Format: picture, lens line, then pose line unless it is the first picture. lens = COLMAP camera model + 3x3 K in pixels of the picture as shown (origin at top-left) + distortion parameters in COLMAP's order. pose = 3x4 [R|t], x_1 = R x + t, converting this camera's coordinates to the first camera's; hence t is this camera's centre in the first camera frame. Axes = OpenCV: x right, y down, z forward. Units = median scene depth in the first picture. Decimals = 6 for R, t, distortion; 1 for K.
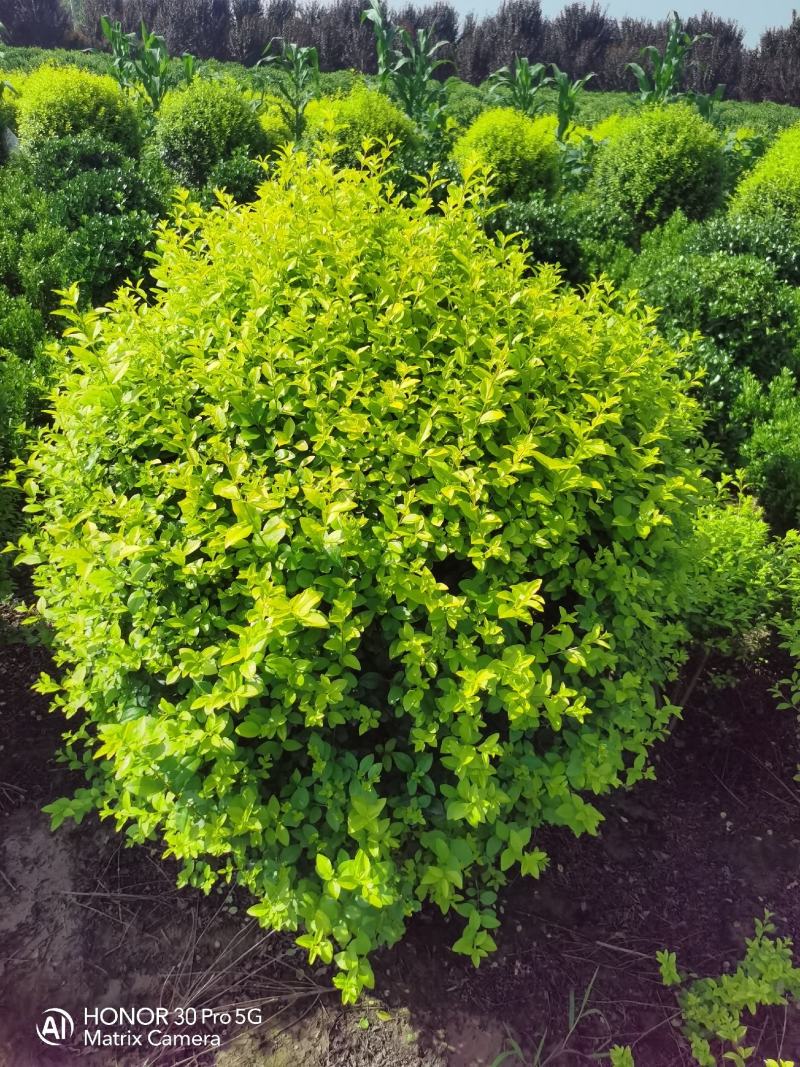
lens RADIAL K [[832.2, 0, 396.9], [0, 832.2, 534.0], [0, 0, 1]] dist [0.017324, -0.003147]
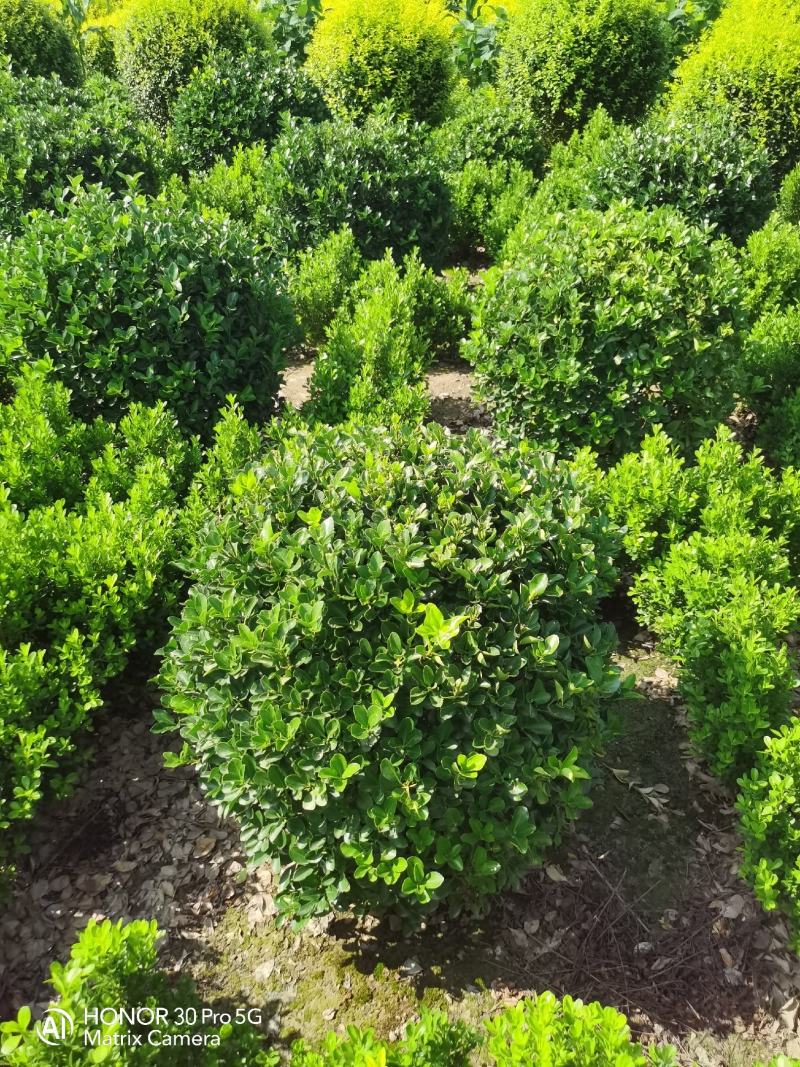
lens RADIAL K [[832.2, 0, 395.6], [0, 832.2, 532.2], [0, 0, 1]] dist [0.017324, -0.003147]
pose [[0.997101, -0.075844, 0.006177, 0.112703], [0.074753, 0.991464, 0.106820, -0.098902], [-0.014226, -0.106048, 0.994259, 0.207302]]
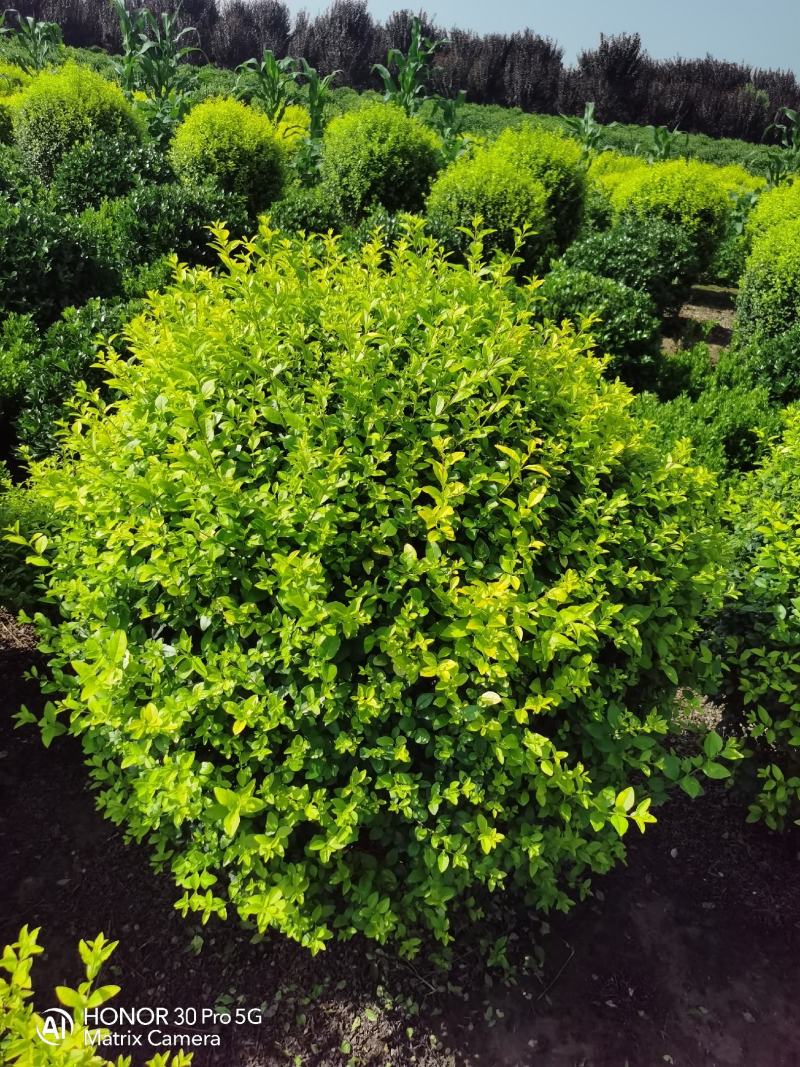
lens RADIAL K [[832.2, 0, 398.6], [0, 832.2, 538.6], [0, 0, 1]] dist [0.017324, -0.003147]
pose [[0.986186, -0.021725, 0.164212, 0.166639], [0.021123, 0.999762, 0.005412, 0.016103], [-0.164290, -0.001868, 0.986410, -0.017879]]
